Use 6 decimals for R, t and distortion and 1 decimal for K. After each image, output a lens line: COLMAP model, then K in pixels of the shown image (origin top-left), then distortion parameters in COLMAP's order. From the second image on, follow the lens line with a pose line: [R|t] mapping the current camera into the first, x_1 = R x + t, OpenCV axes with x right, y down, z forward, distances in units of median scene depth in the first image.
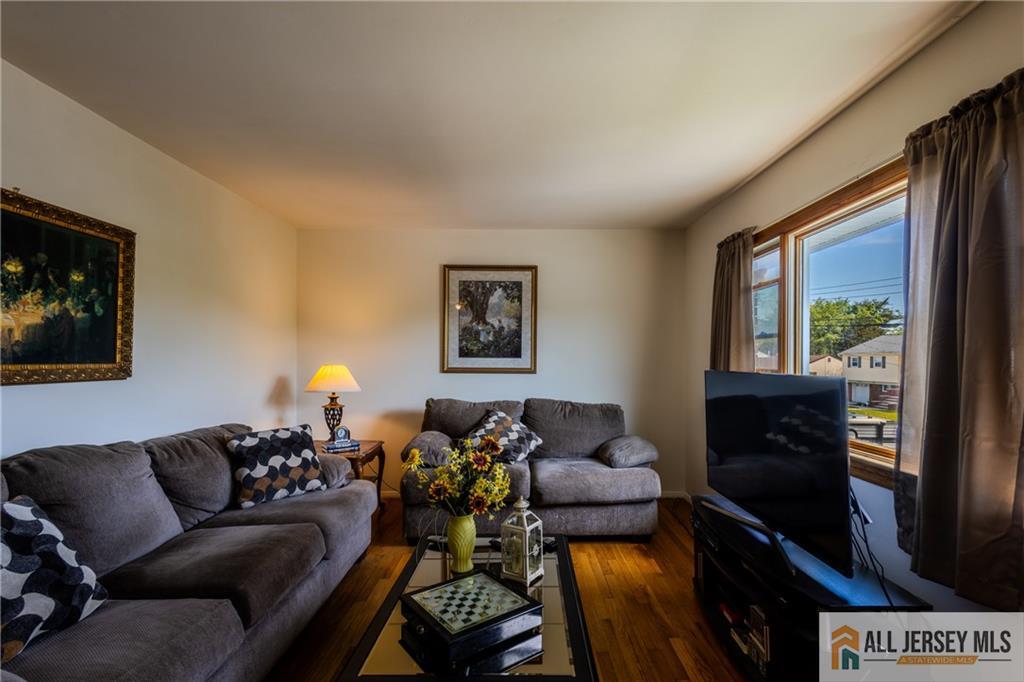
lens RADIAL K [[467.8, 0, 522.5], [0, 467.8, 358.4], [0, 0, 1]] dist [0.013861, -0.001703]
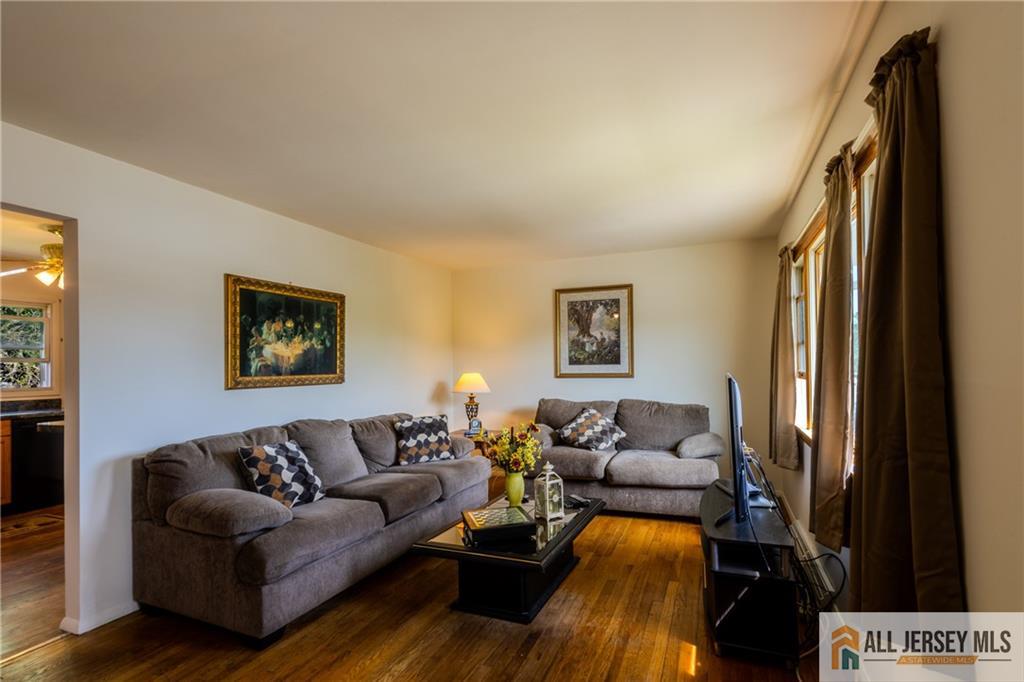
lens RADIAL K [[467.8, 0, 523.2], [0, 467.8, 360.6], [0, 0, 1]] dist [0.013861, -0.001703]
pose [[0.927822, -0.024143, -0.372241, 0.287902], [0.021555, 0.999706, -0.011113, -0.003697], [0.372400, 0.002287, 0.928070, -0.232572]]
